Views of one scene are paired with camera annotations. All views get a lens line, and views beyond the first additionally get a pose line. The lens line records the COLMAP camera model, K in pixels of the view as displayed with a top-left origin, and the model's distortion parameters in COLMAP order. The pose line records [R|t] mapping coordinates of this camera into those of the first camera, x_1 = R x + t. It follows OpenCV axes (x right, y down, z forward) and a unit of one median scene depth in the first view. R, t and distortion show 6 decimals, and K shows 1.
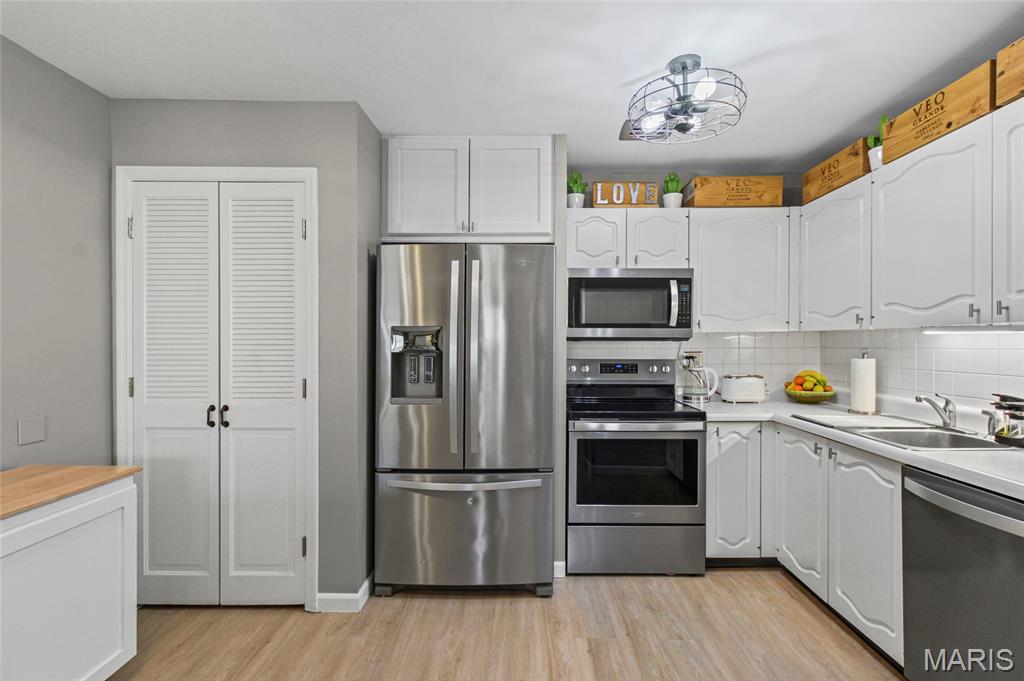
lens RADIAL K [[477.9, 0, 525.3], [0, 477.9, 318.0], [0, 0, 1]] dist [-0.002189, -0.010454]
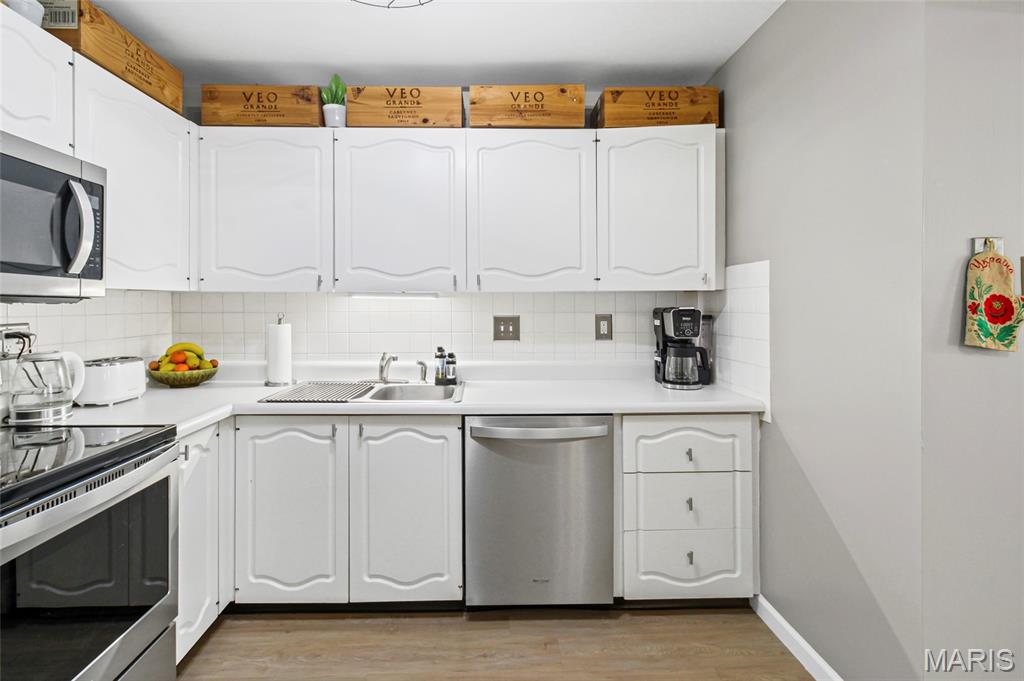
lens RADIAL K [[472.9, 0, 514.7], [0, 472.9, 298.6], [0, 0, 1]] dist [-0.000613, -0.000103]
pose [[-0.021299, 0.017044, 0.999628, -0.212765], [-0.052157, 0.998474, -0.018136, 0.031868], [-0.998412, -0.052524, -0.020378, 0.612354]]
